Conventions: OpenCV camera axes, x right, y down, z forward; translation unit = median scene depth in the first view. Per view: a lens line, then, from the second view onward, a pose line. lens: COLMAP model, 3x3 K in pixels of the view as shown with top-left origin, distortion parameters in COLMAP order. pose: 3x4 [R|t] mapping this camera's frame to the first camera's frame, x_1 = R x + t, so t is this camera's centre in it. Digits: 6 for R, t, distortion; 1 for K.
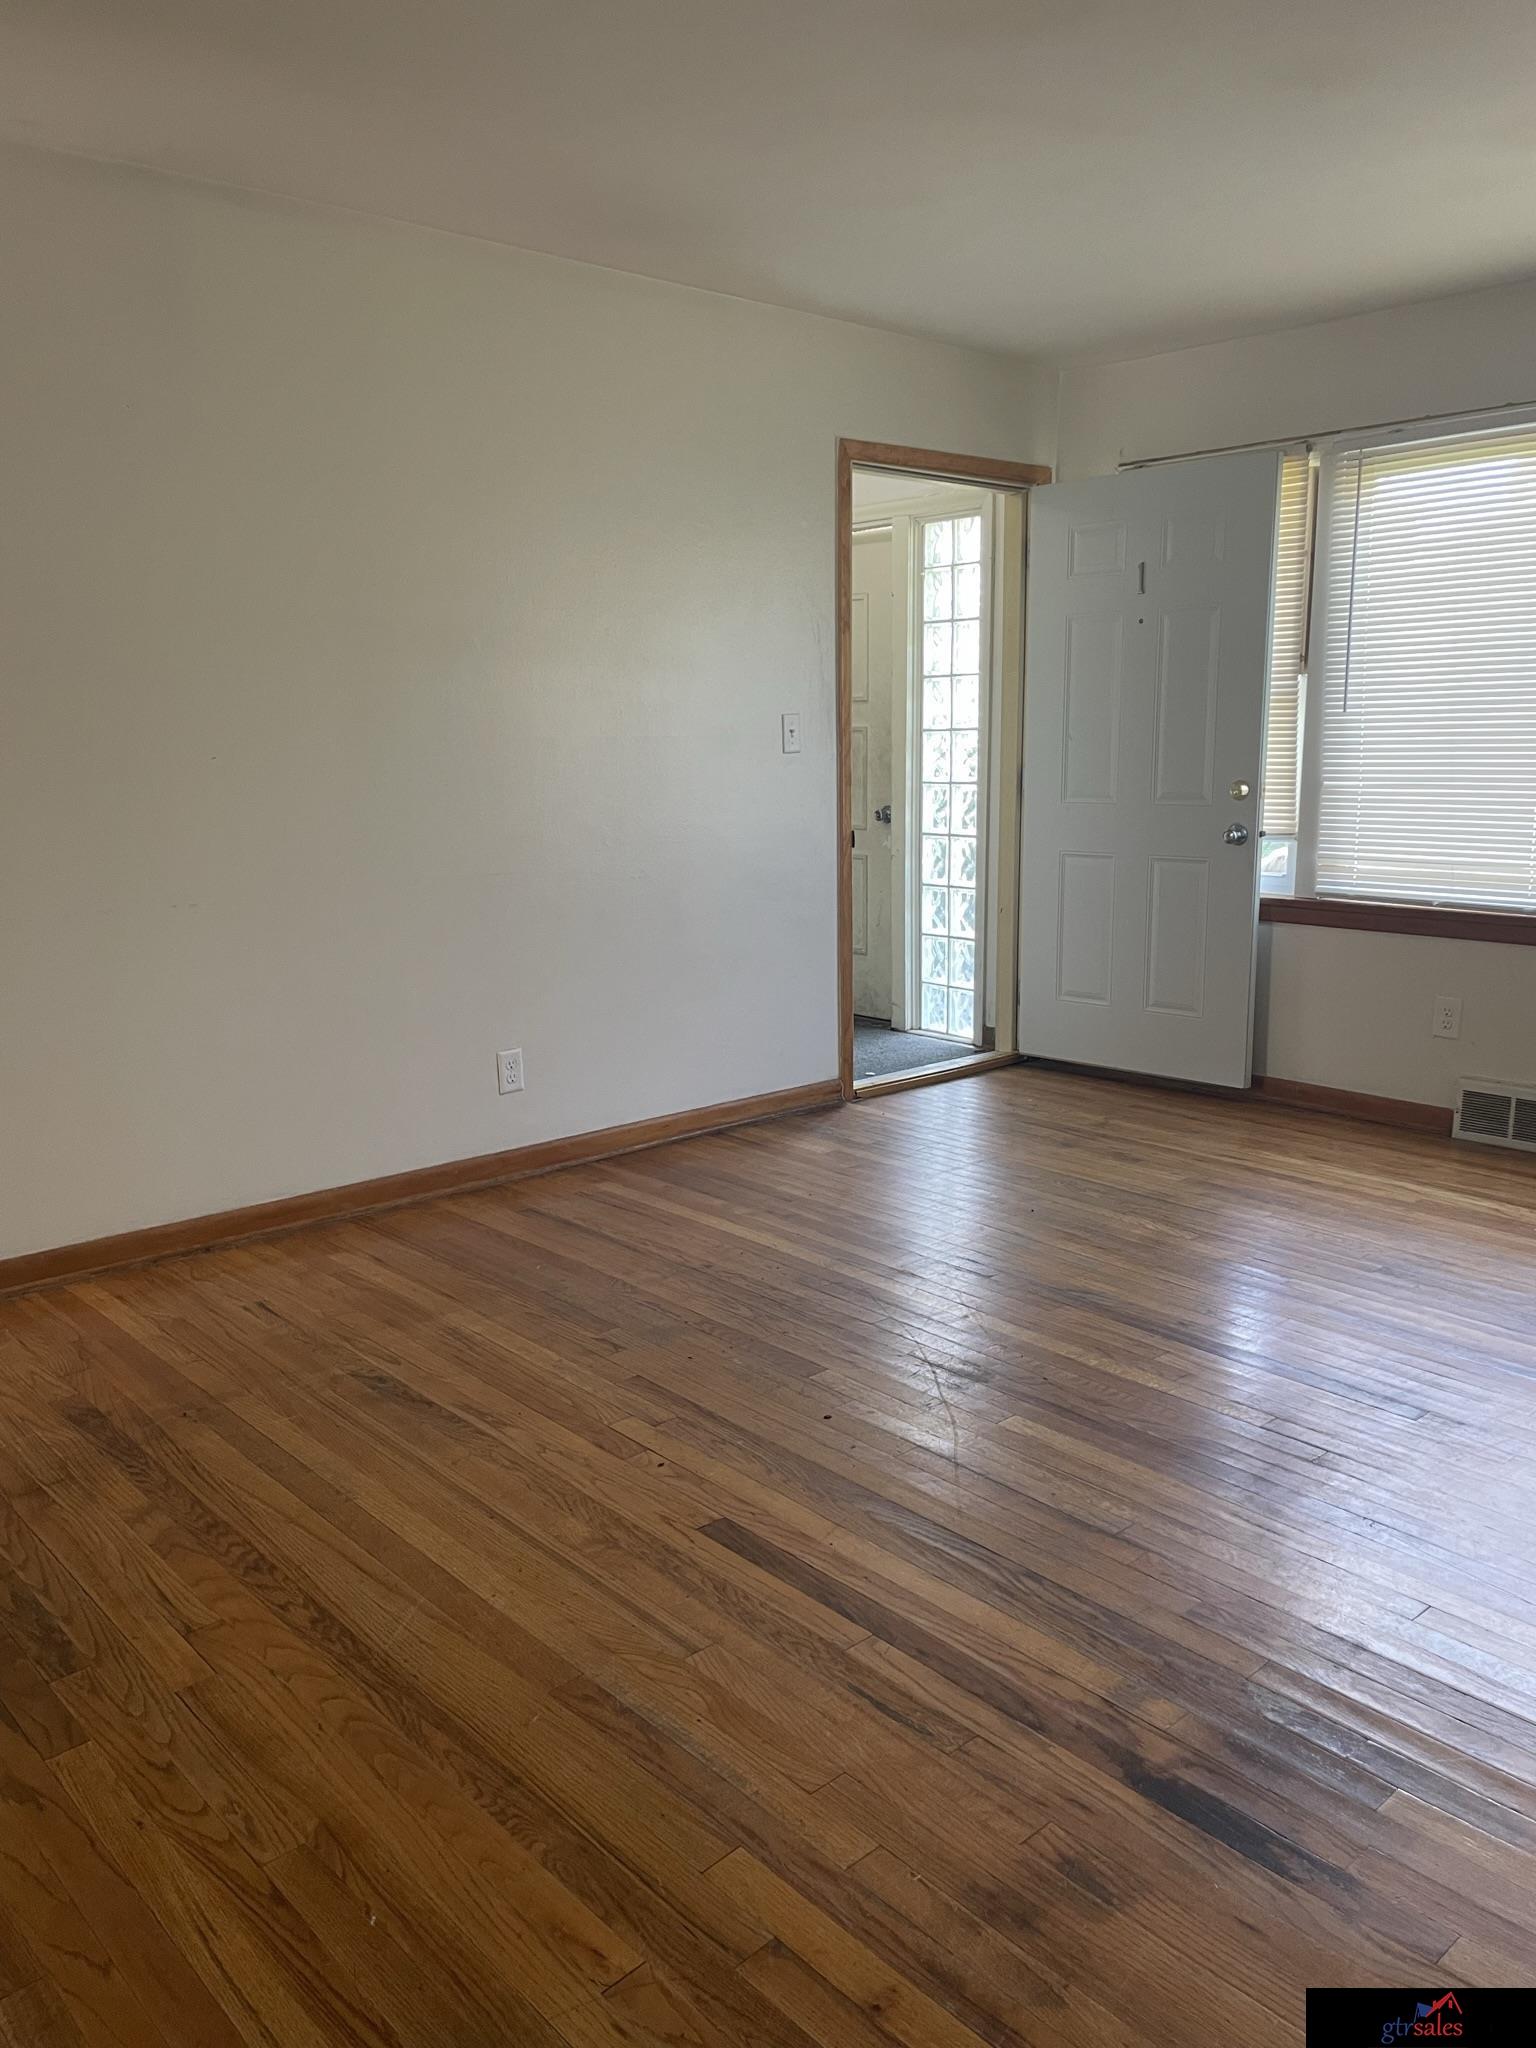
lens RADIAL K [[1536.9, 0, 764.6], [0, 1536.9, 1034.3], [0, 0, 1]] dist [0.094402, -0.123985]
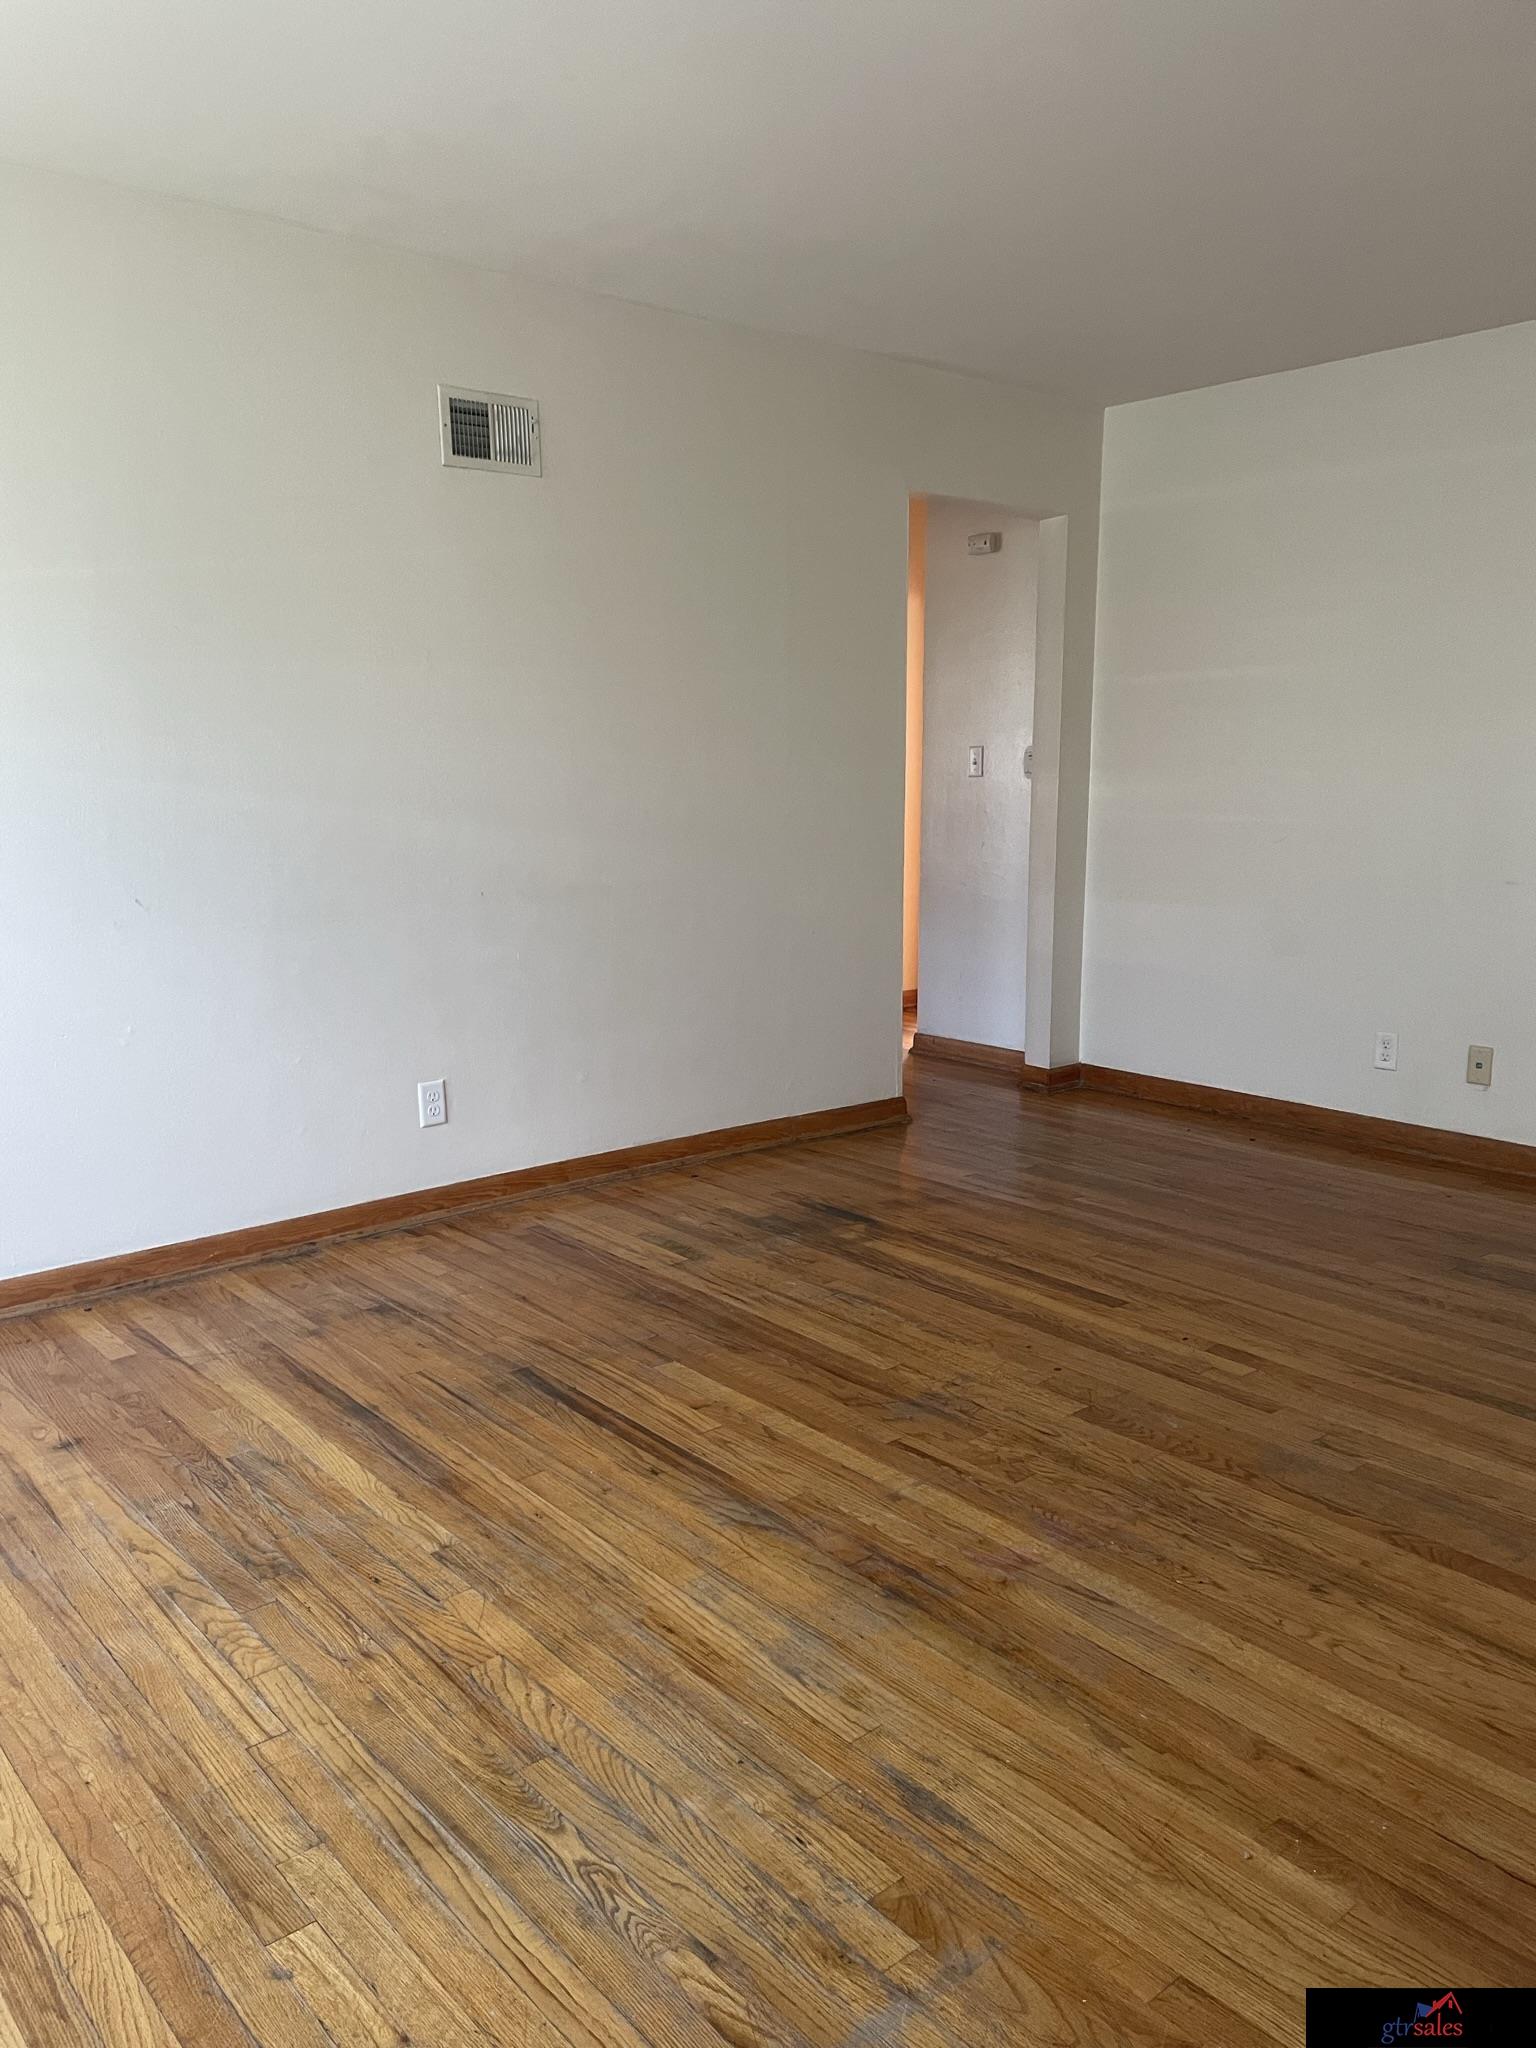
lens RADIAL K [[1536.9, 0, 764.6], [0, 1536.9, 1034.3], [0, 0, 1]] dist [0.094402, -0.123985]
pose [[-0.999536, 0.014068, 0.027031, 0.226135], [0.023245, 0.925583, 0.377831, -0.411900], [-0.019704, 0.378284, -0.925480, 2.016956]]
